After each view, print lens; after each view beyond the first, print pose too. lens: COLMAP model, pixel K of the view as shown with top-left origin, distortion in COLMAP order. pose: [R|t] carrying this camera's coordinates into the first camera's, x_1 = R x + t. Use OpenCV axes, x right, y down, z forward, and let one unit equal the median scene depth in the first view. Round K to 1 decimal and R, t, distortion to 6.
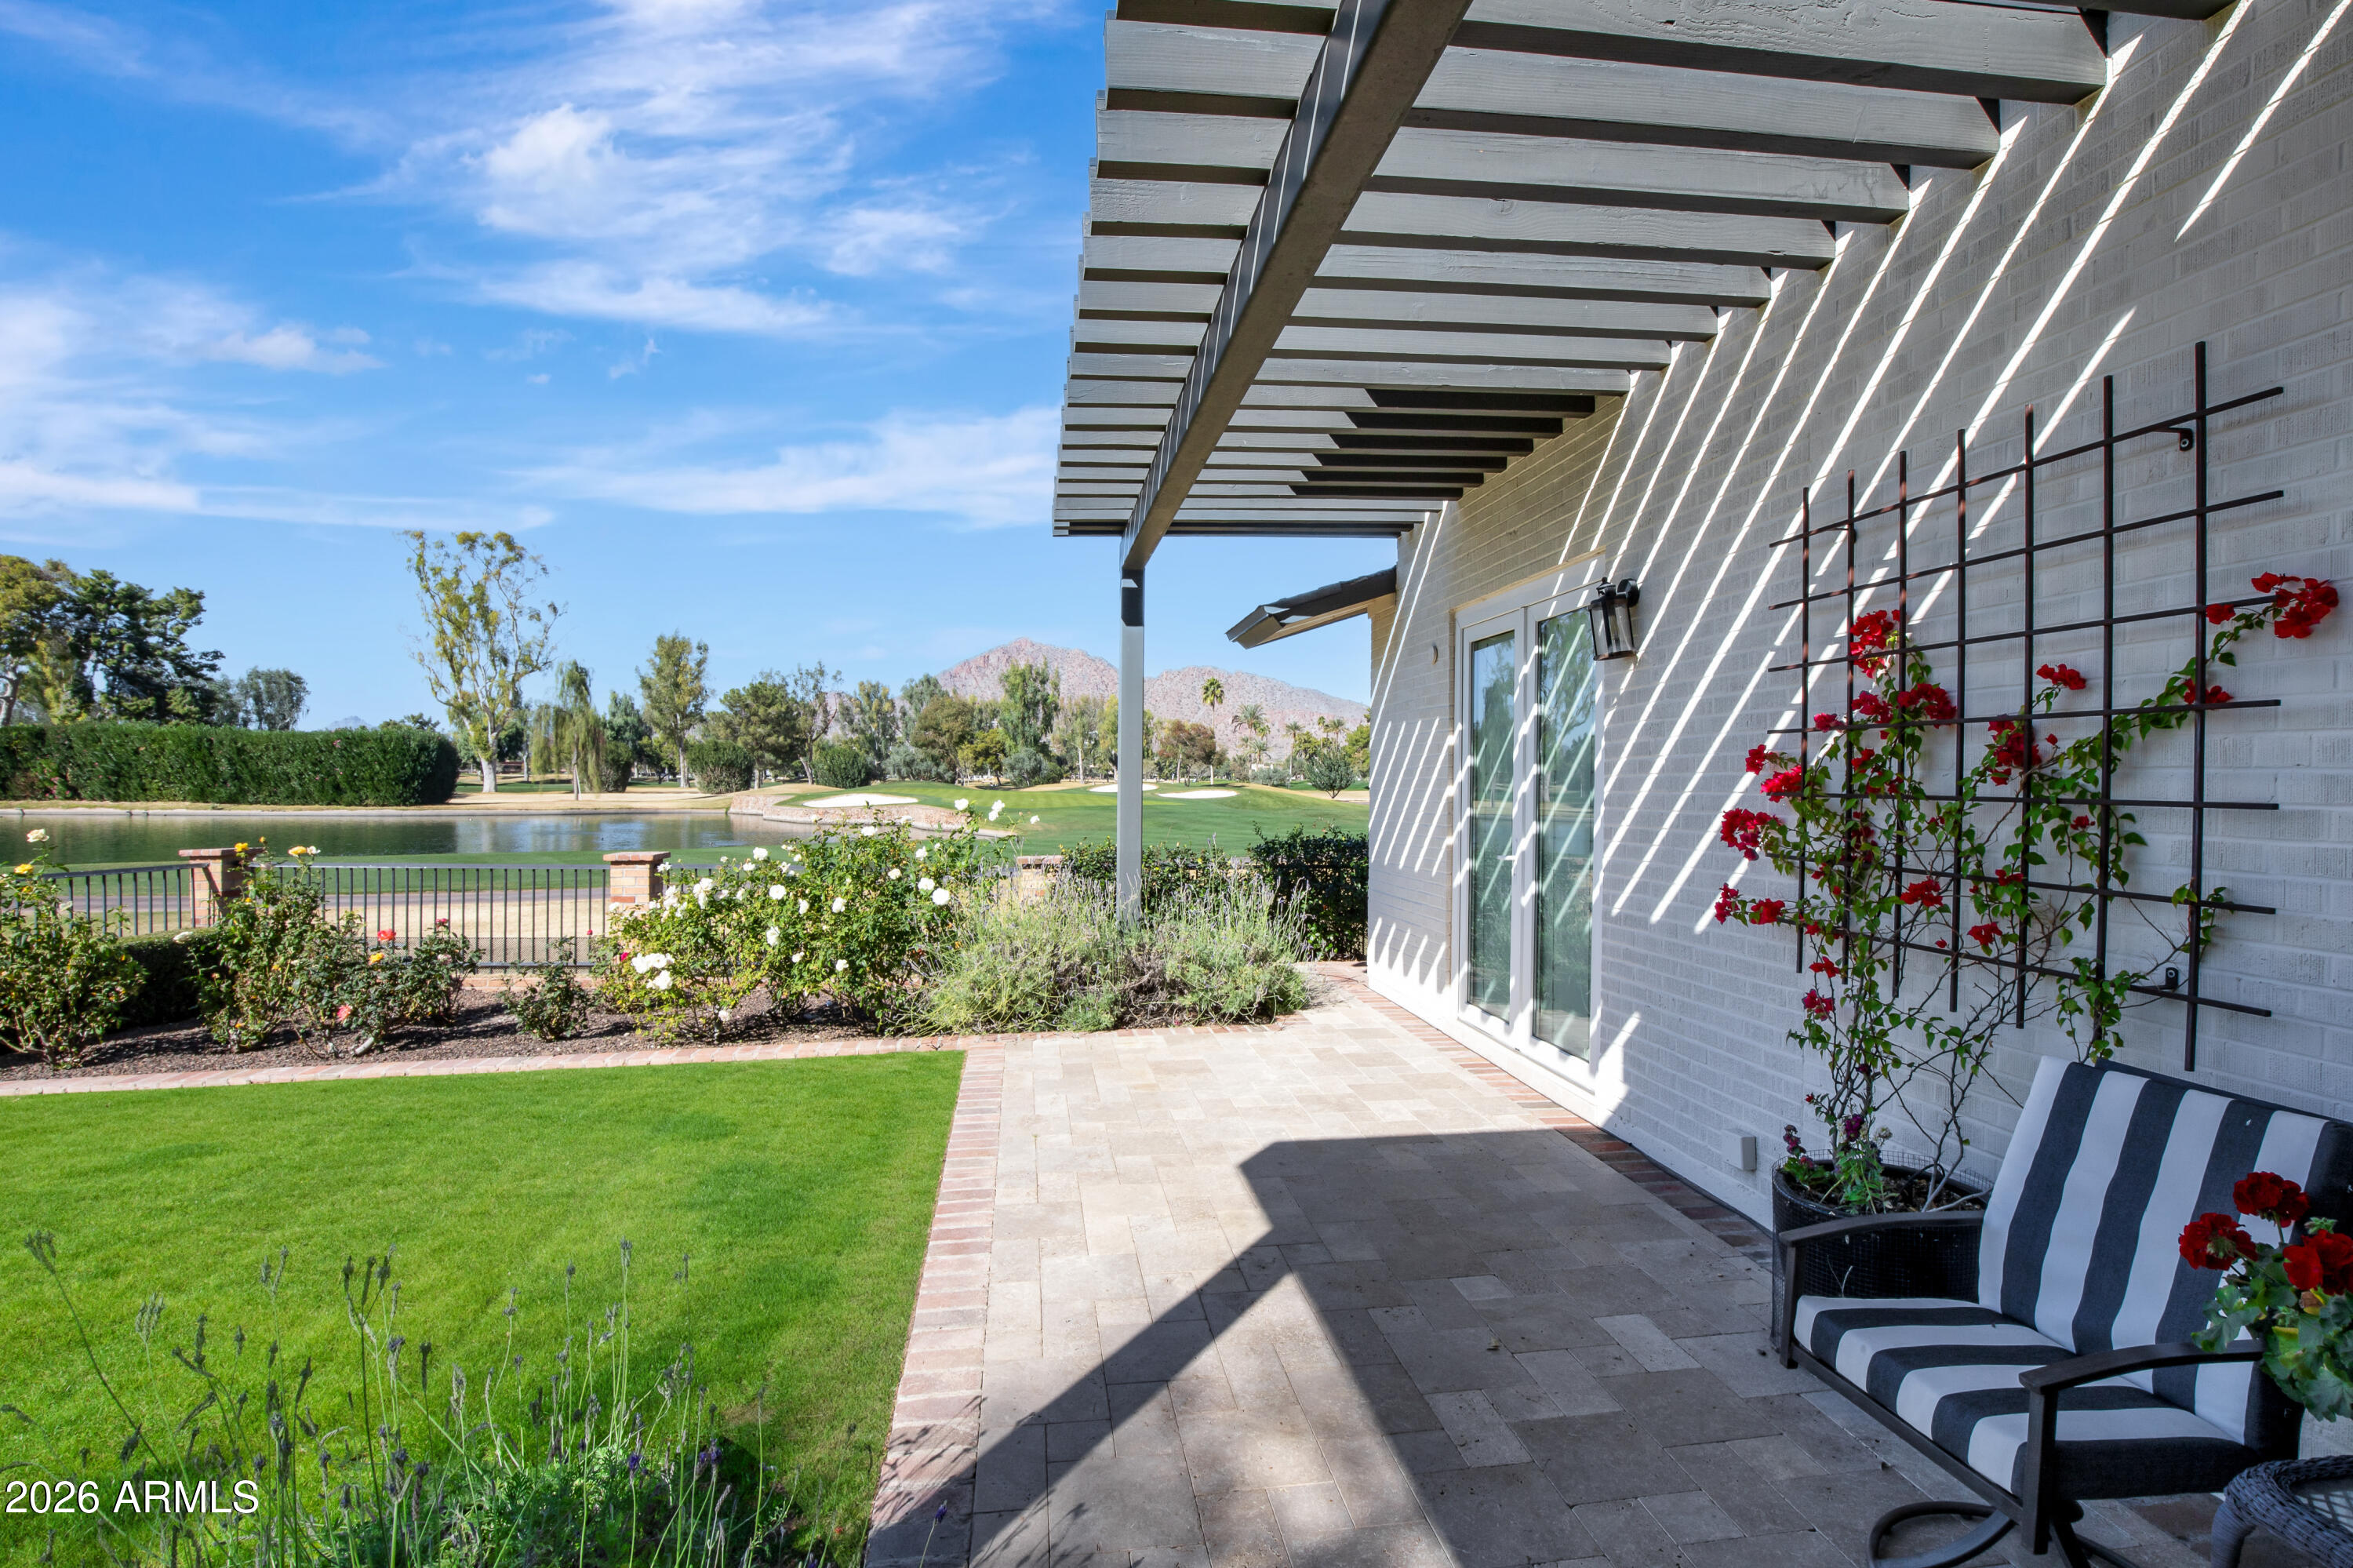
lens RADIAL K [[1119.9, 0, 1188.5], [0, 1119.9, 792.4], [0, 0, 1]] dist [-0.039292, 0.010818]
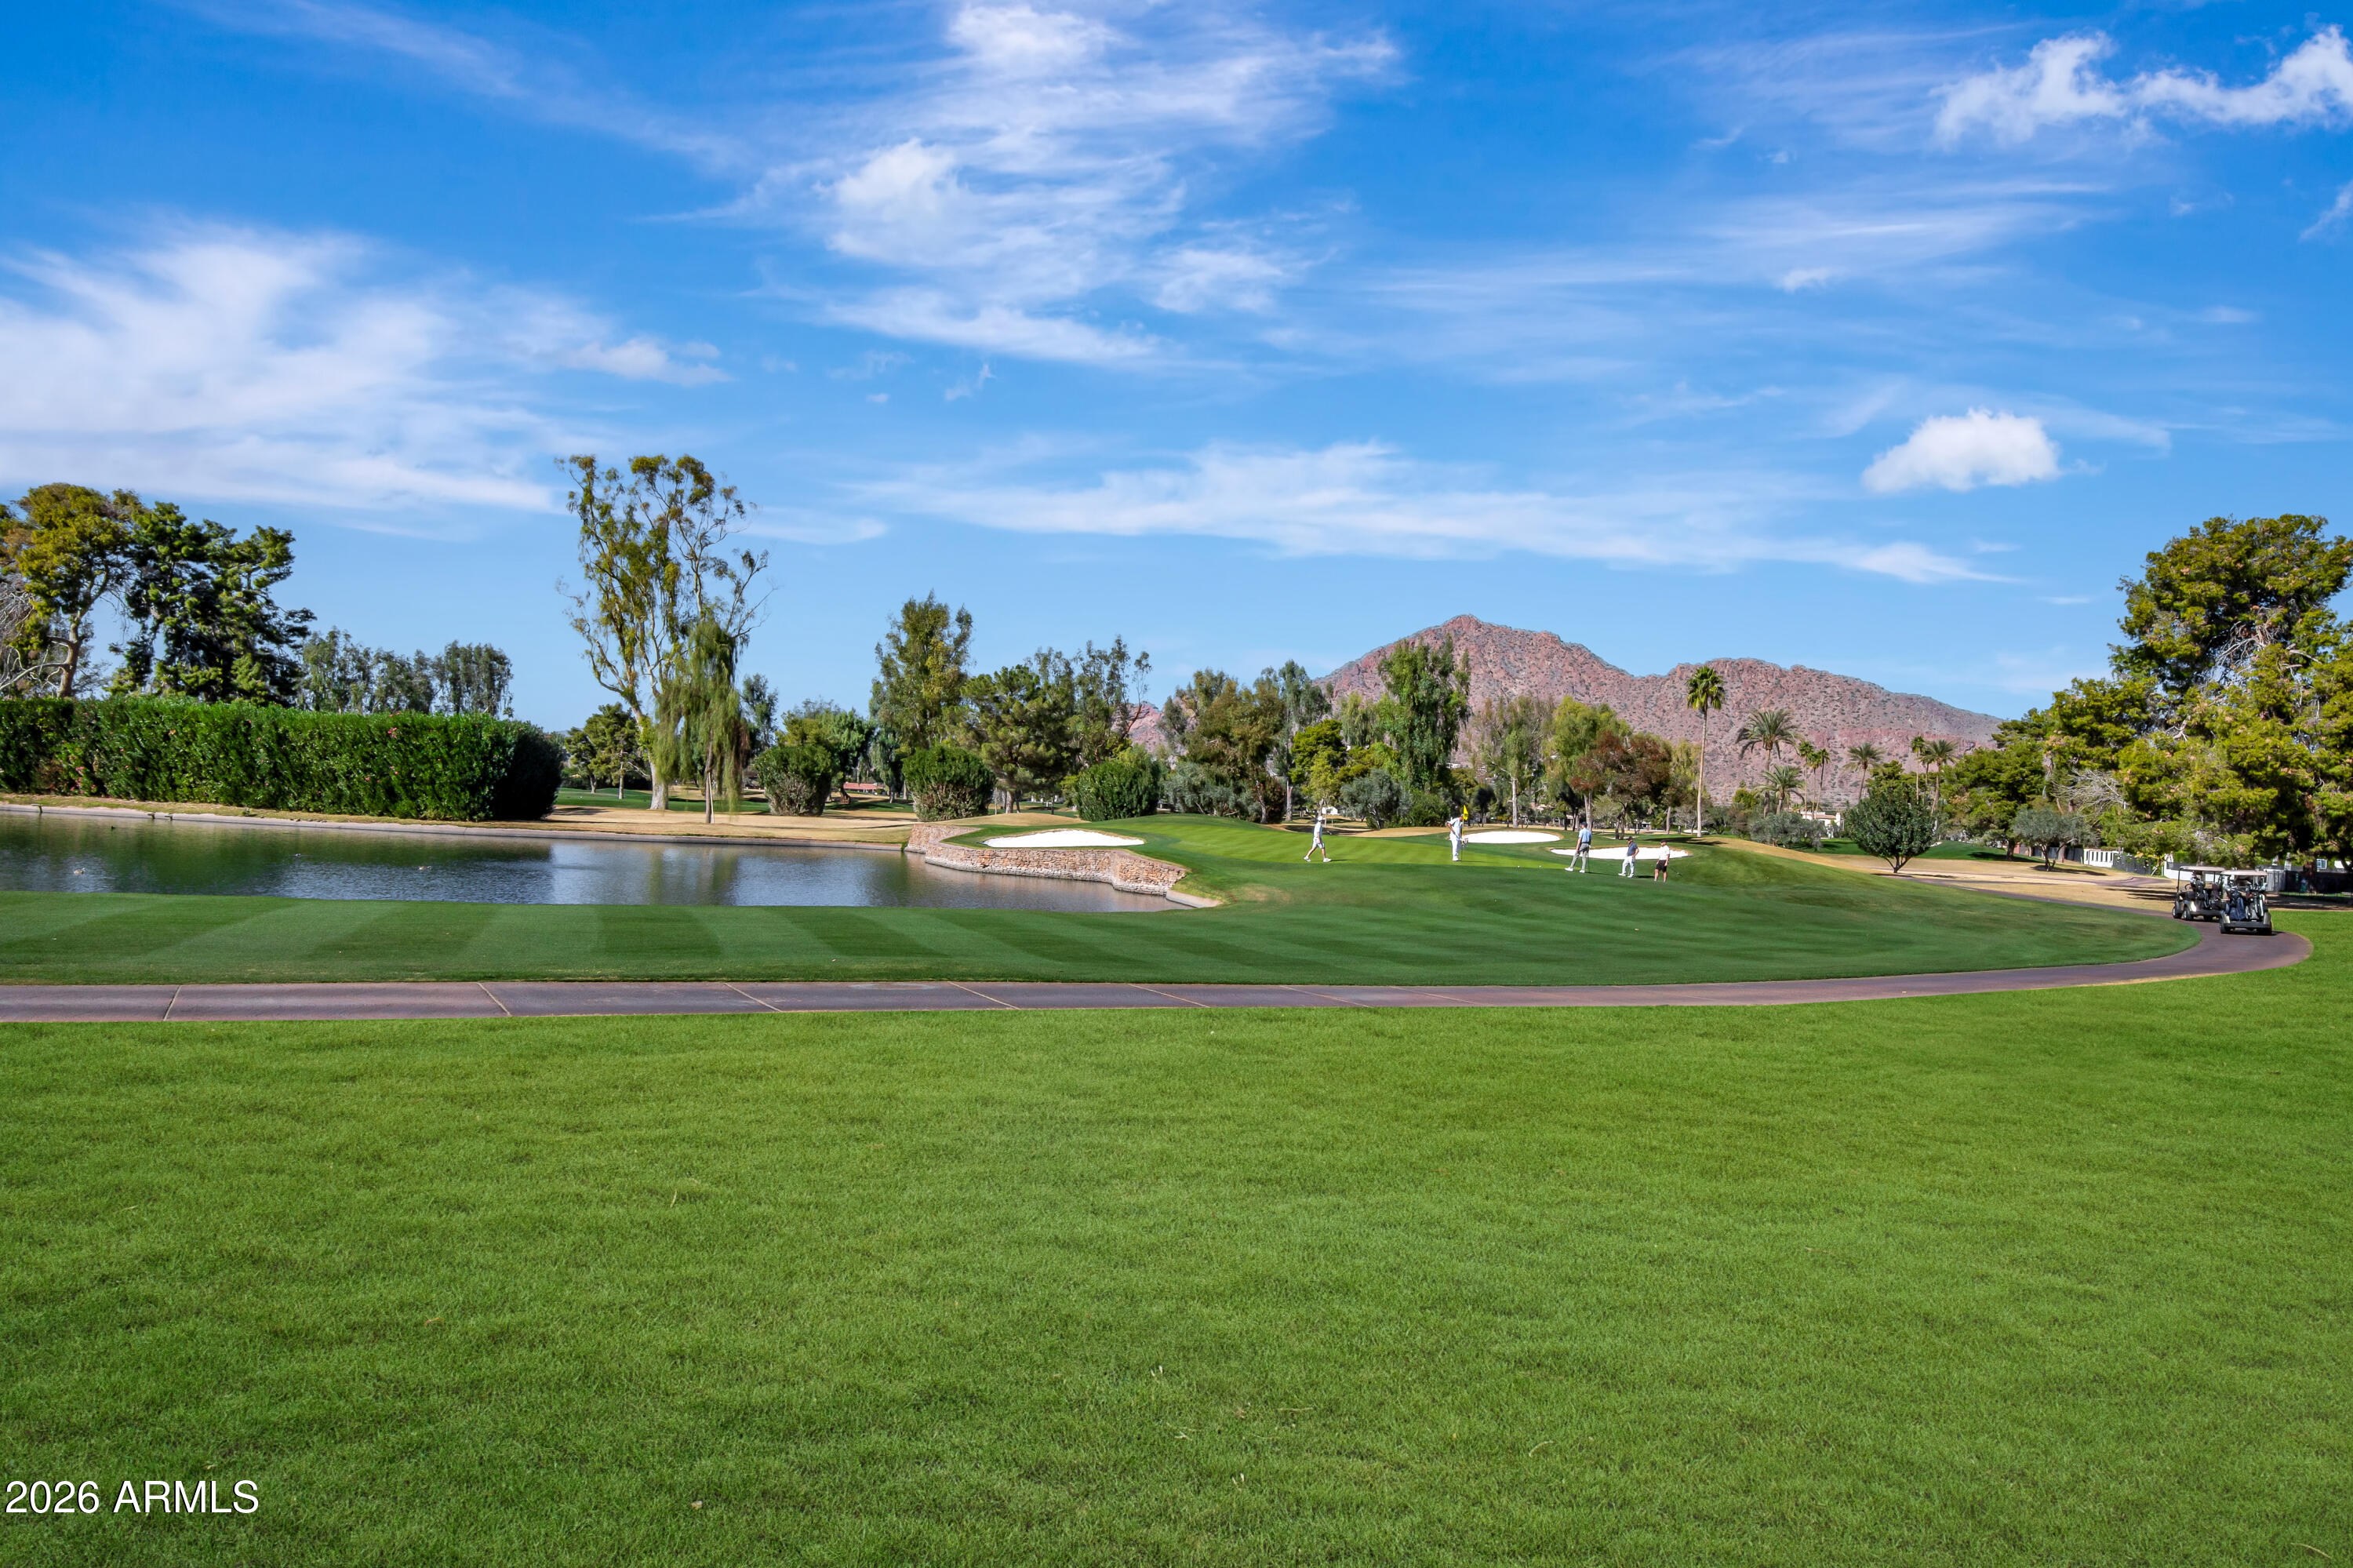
lens RADIAL K [[1621.5, 0, 1176.5], [0, 1621.5, 784.0], [0, 0, 1]] dist [0.018318, 0.000190]
pose [[0.948196, 0.030602, -0.316209, 0.054679], [-0.041565, 0.998744, -0.027981, -0.001152], [0.314956, 0.039674, 0.948277, 0.115861]]
